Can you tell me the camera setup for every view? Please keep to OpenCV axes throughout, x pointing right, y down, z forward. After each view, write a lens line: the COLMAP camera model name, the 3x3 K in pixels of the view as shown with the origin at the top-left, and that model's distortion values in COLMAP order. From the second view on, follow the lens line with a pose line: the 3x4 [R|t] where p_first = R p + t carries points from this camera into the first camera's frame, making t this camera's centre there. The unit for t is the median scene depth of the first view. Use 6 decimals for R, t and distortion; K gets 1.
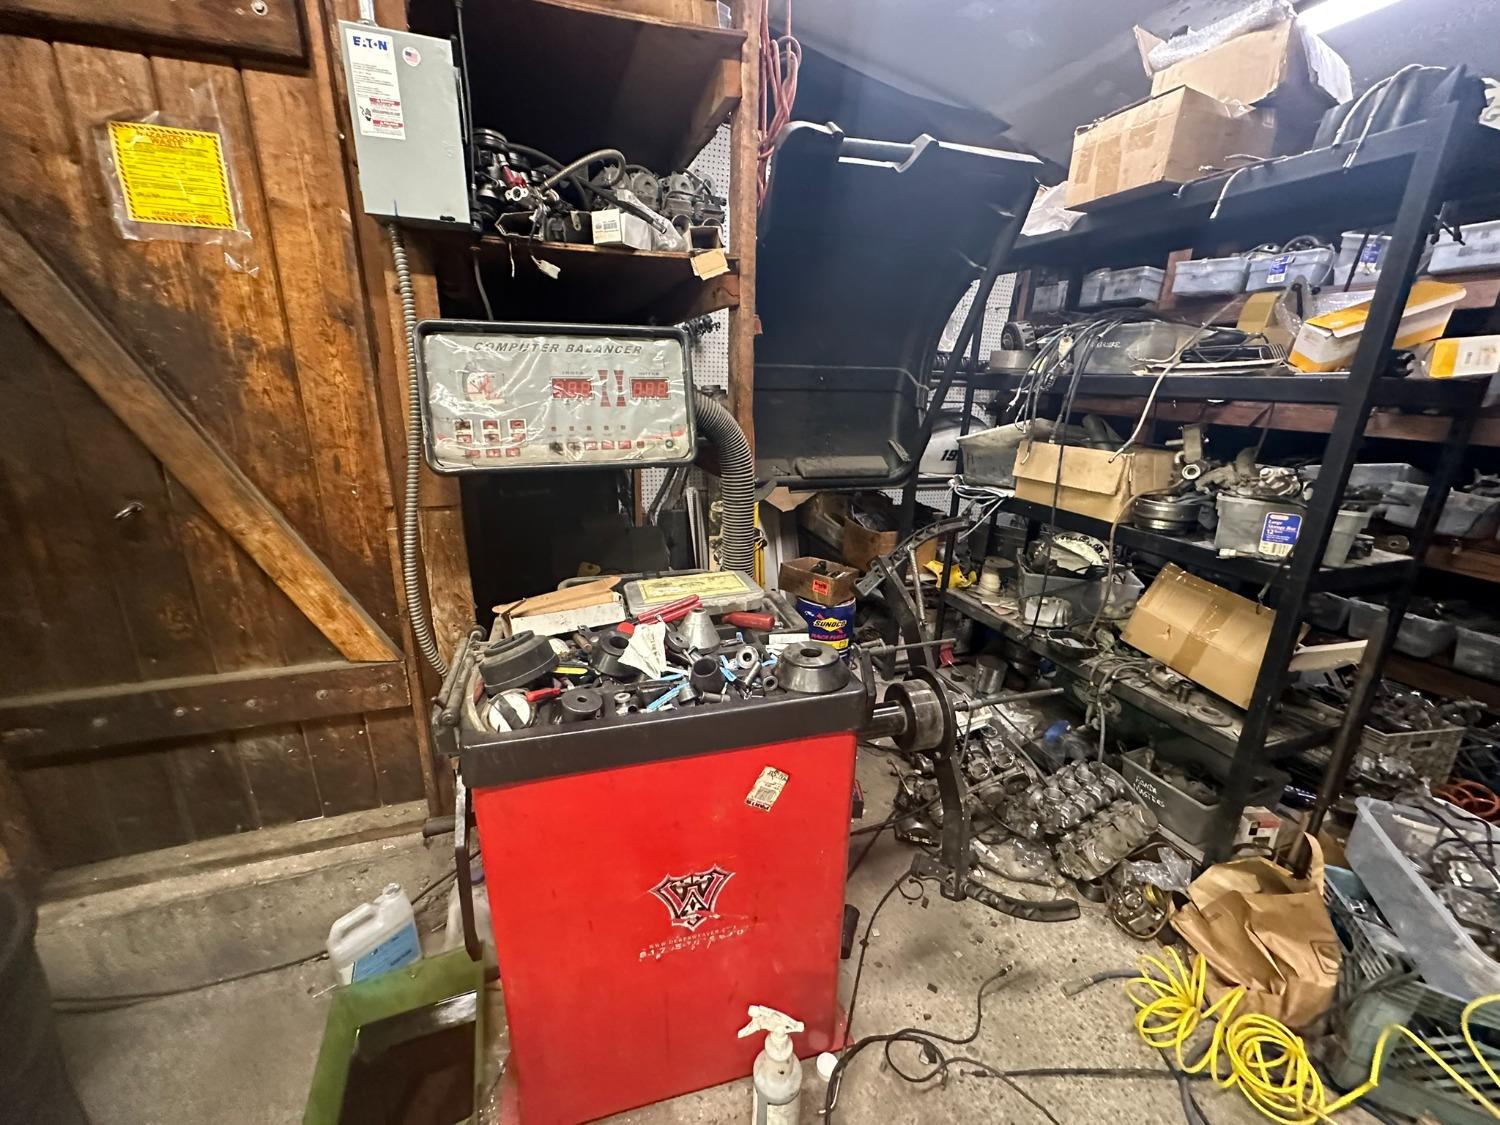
lens RADIAL K [[598.1, 0, 747.5], [0, 598.1, 563.9], [0, 0, 1]] dist [-0.001630, 0.000200]
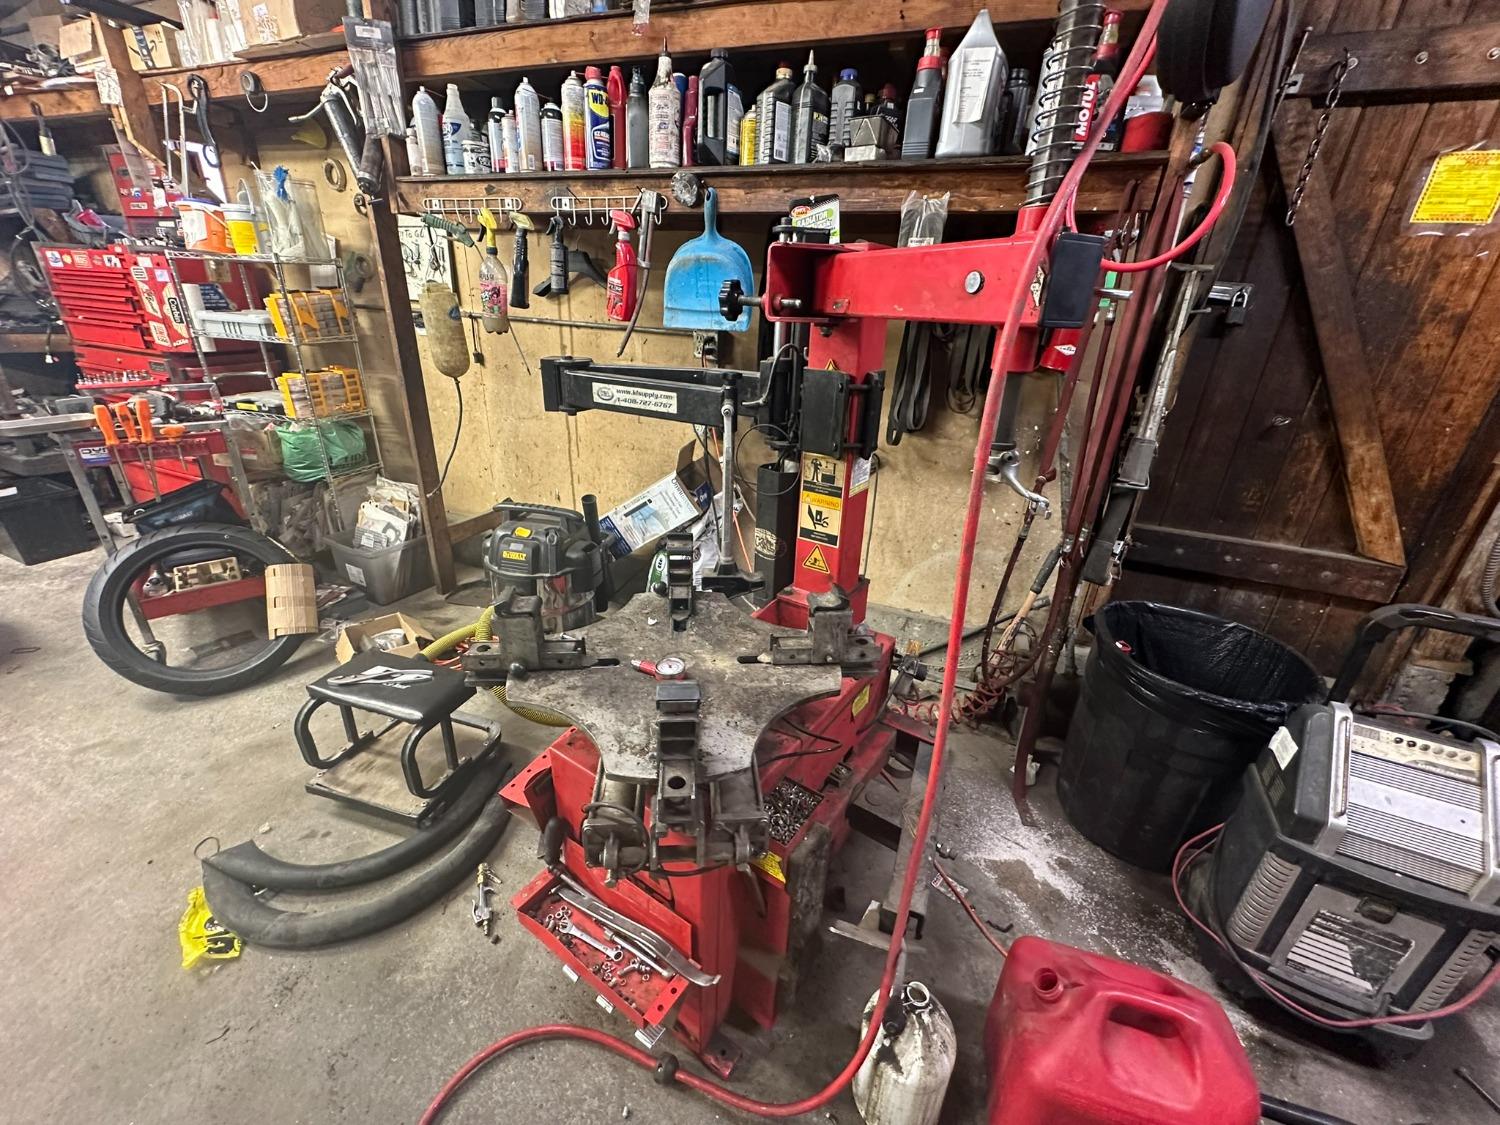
lens RADIAL K [[598.1, 0, 751.9], [0, 598.1, 556.6], [0, 0, 1]] dist [-0.001630, 0.000200]
pose [[0.745488, 0.273314, -0.607904, -0.956074], [-0.229410, 0.961548, 0.150982, 0.298754], [0.625795, 0.026903, 0.779524, -0.939568]]
